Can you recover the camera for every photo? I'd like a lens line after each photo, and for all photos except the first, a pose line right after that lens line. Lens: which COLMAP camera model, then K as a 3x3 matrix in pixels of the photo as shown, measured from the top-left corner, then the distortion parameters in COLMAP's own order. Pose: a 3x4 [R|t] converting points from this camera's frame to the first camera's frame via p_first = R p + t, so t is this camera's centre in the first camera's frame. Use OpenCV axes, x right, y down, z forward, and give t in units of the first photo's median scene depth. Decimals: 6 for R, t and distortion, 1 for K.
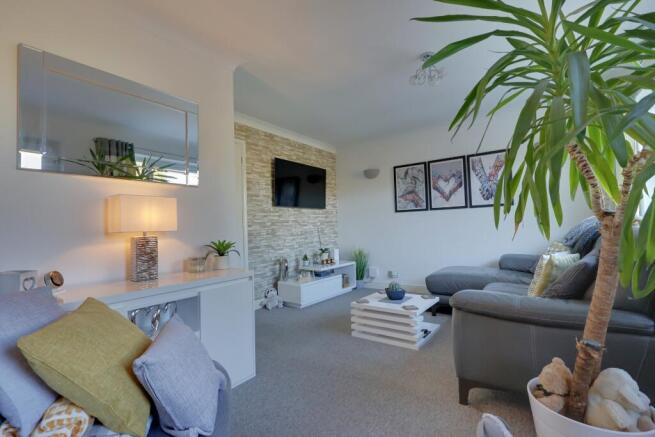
lens RADIAL K [[301.9, 0, 327.5], [0, 301.9, 218.5], [0, 0, 1]] dist [0.000018, -0.000265]
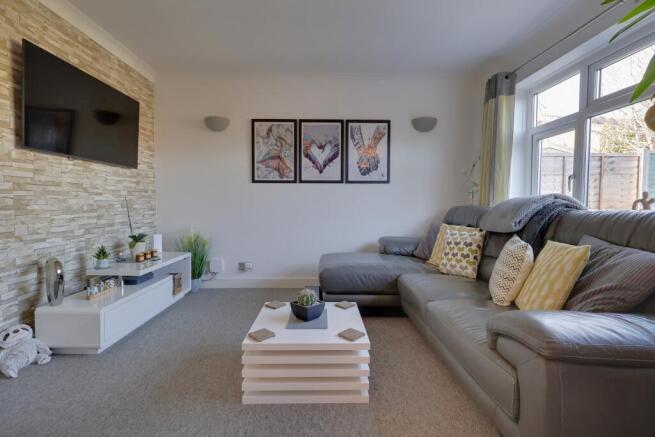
lens RADIAL K [[301.9, 0, 327.5], [0, 301.9, 218.5], [0, 0, 1]] dist [0.000018, -0.000265]
pose [[0.797580, 0.004271, 0.603198, -0.075338], [-0.048758, 0.997159, 0.057410, 0.016147], [-0.601240, -0.075200, 0.795523, 0.318598]]
